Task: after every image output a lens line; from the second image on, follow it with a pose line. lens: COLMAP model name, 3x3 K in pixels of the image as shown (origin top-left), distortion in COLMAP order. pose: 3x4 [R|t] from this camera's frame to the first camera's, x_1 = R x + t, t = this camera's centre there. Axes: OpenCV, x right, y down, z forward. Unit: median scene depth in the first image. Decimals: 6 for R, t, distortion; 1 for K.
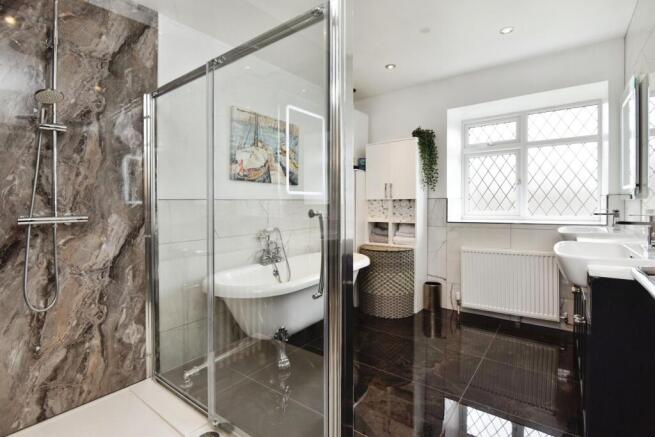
lens RADIAL K [[307.3, 0, 327.2], [0, 307.3, 201.1], [0, 0, 1]] dist [-0.005418, -0.002172]
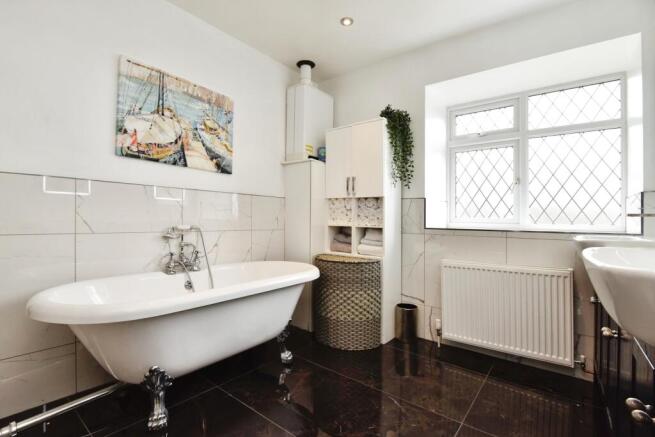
lens RADIAL K [[307.3, 0, 315.9], [0, 307.3, 199.8], [0, 0, 1]] dist [-0.005418, -0.002172]
pose [[0.999147, 0.026098, -0.032015, 0.137013], [-0.027643, 0.998426, -0.048807, 0.043177], [0.030691, 0.049651, 0.998295, 0.203759]]
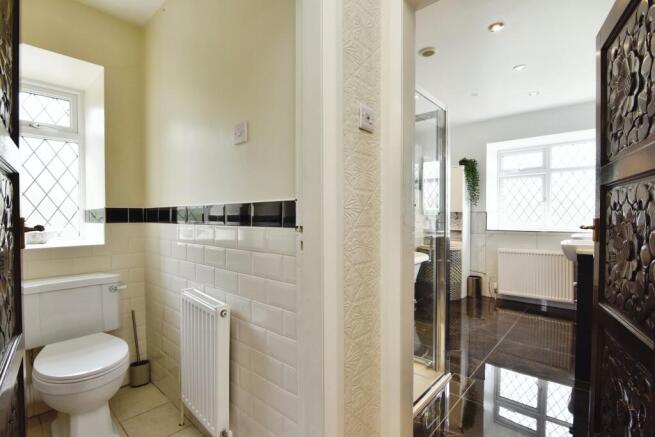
lens RADIAL K [[307.3, 0, 323.5], [0, 307.3, 212.2], [0, 0, 1]] dist [-0.005418, -0.002172]
pose [[0.996924, 0.007794, -0.077983, -0.209331], [-0.008169, 0.999957, -0.004494, 0.004195], [0.077945, 0.005117, 0.996945, -0.374928]]
